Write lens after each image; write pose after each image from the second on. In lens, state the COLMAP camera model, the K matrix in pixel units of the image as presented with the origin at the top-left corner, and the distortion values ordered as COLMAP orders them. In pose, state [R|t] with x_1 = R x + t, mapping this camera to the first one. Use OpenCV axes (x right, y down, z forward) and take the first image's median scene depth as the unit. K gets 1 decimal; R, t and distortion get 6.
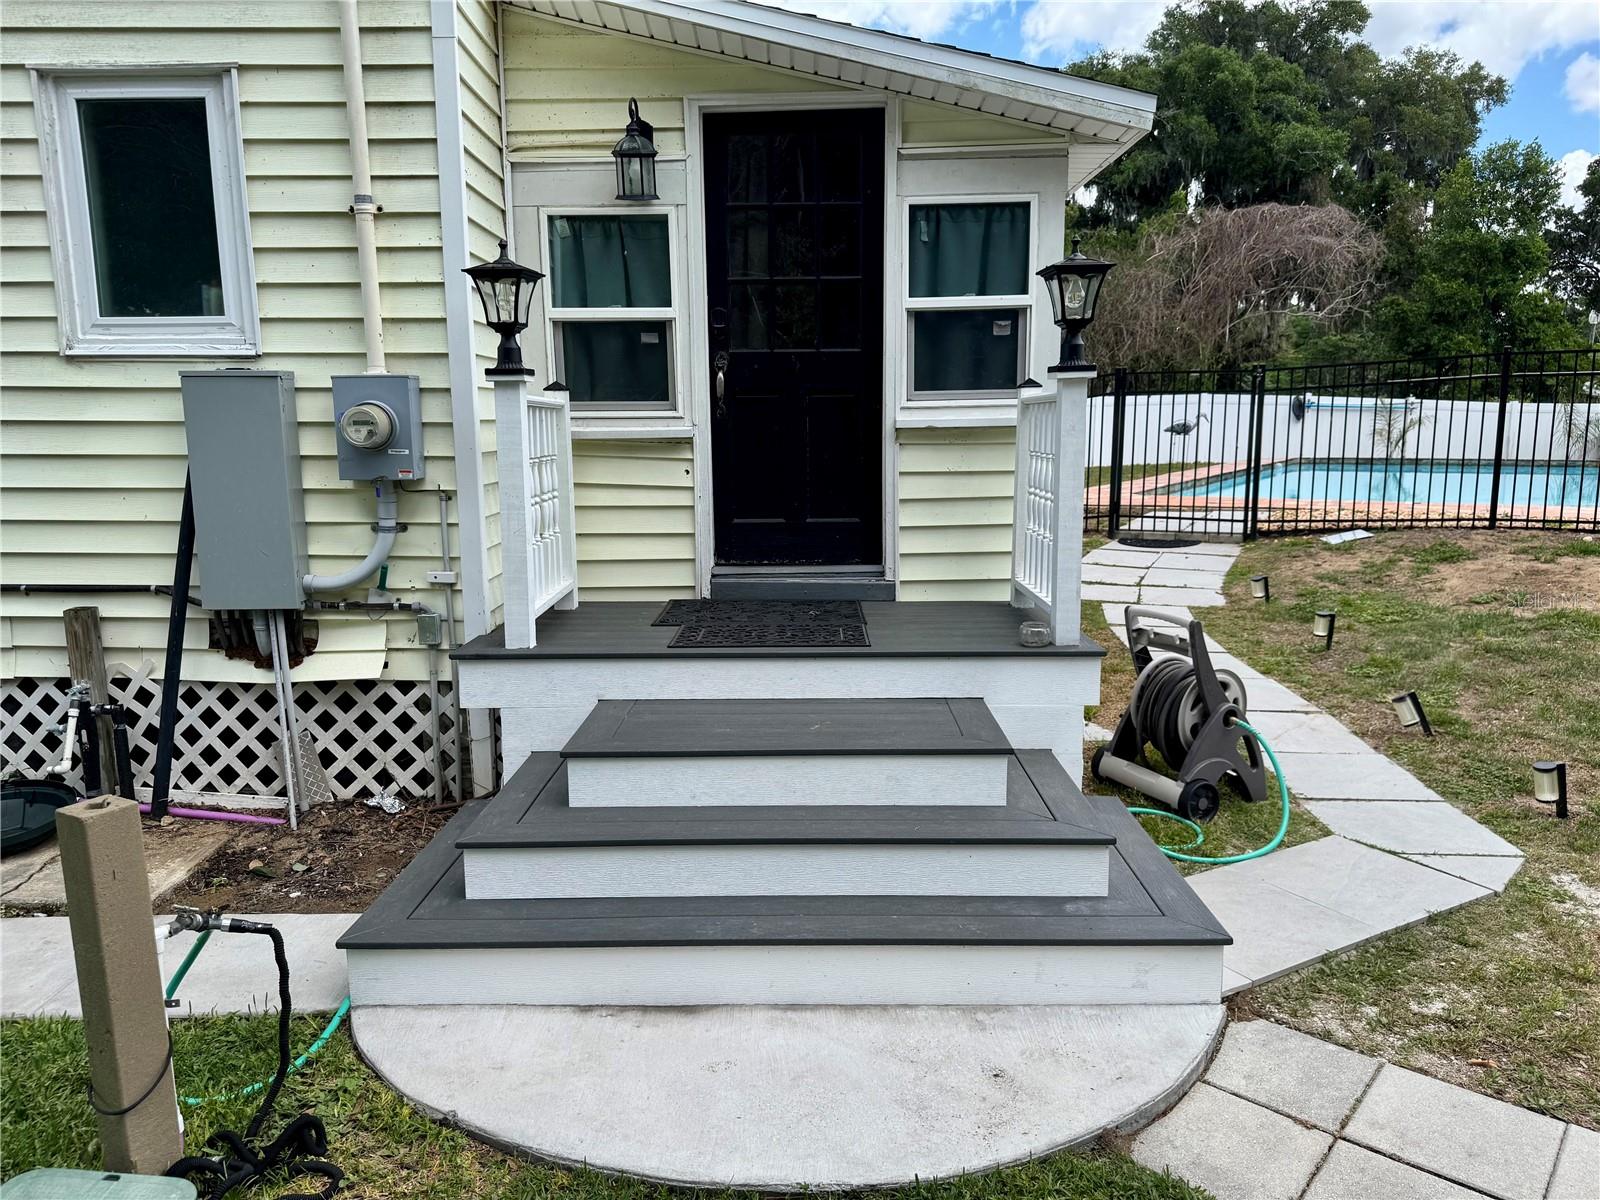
lens RADIAL K [[1132.6, 0, 799.9], [0, 1132.6, 605.9], [0, 0, 1]] dist [0.006595, -0.006692]
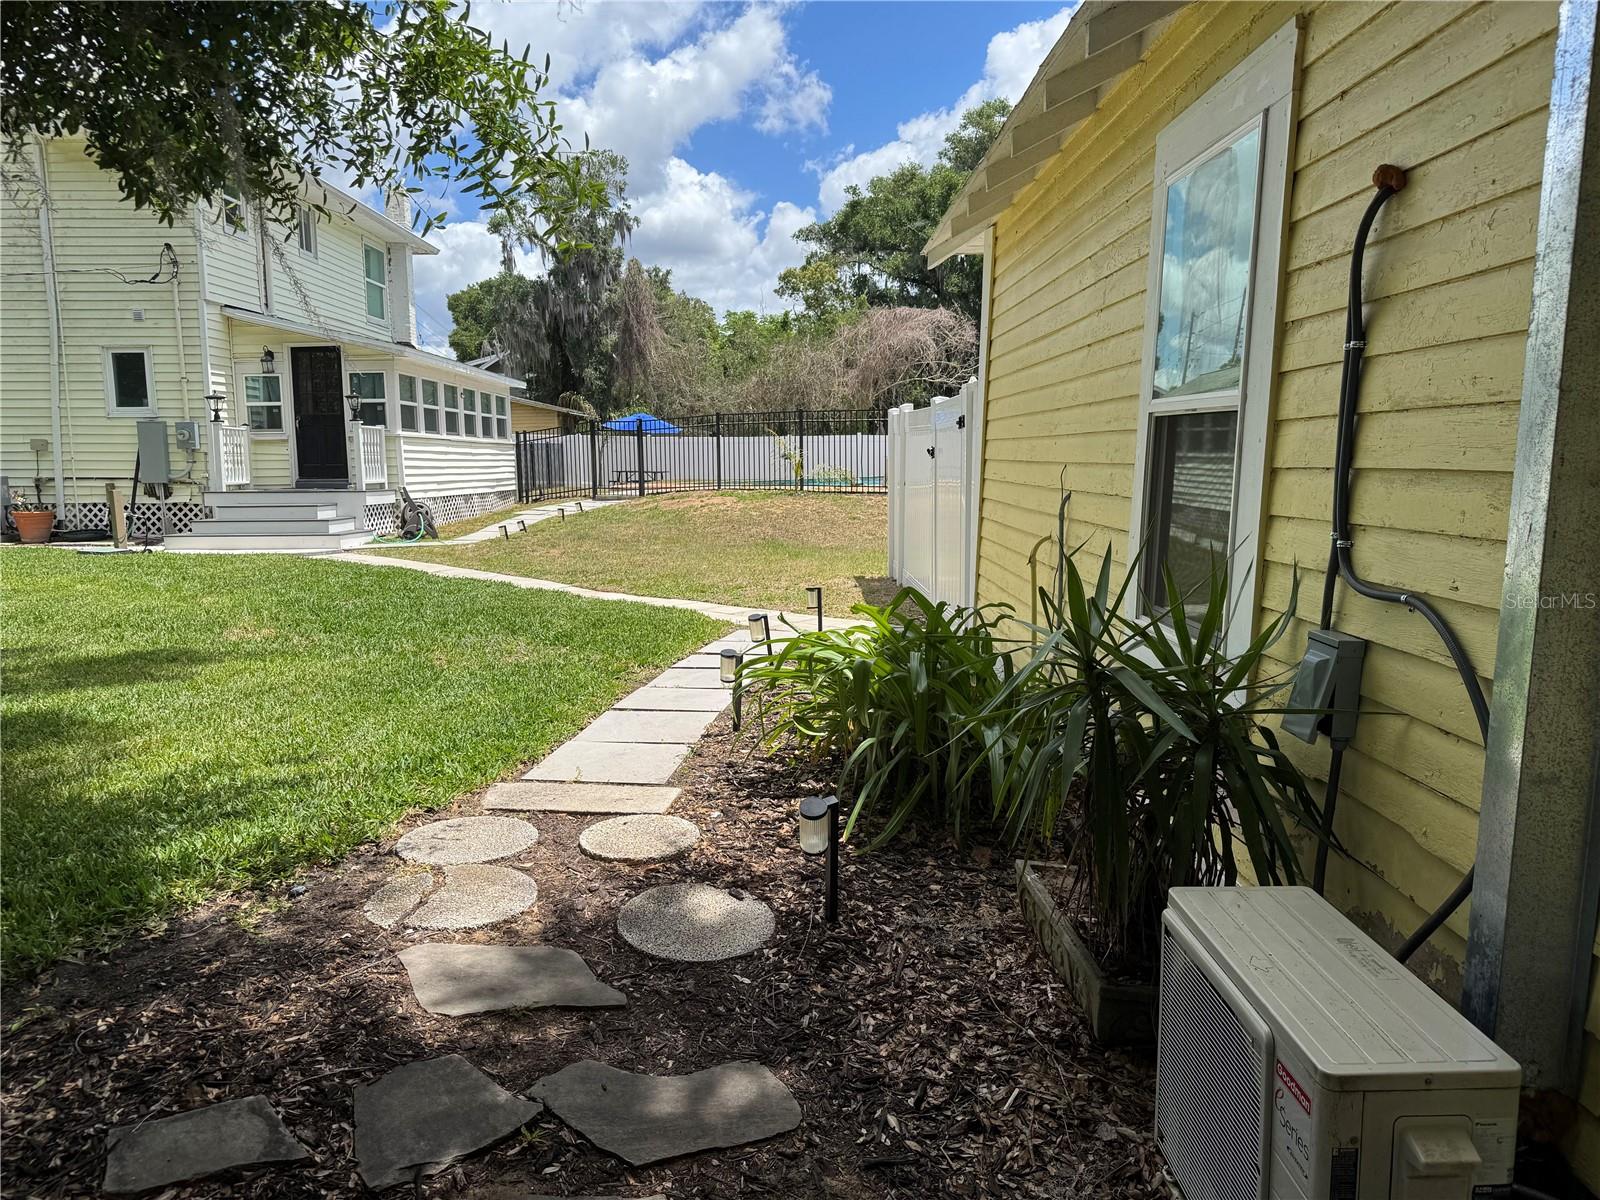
lens RADIAL K [[1132.6, 0, 806.9], [0, 1132.6, 596.4], [0, 0, 1]] dist [0.006595, -0.006692]
pose [[0.999995, -0.002977, 0.000854, 1.653096], [0.003008, 0.999219, -0.039406, 0.523318], [-0.000736, 0.039408, 0.999223, -2.711364]]
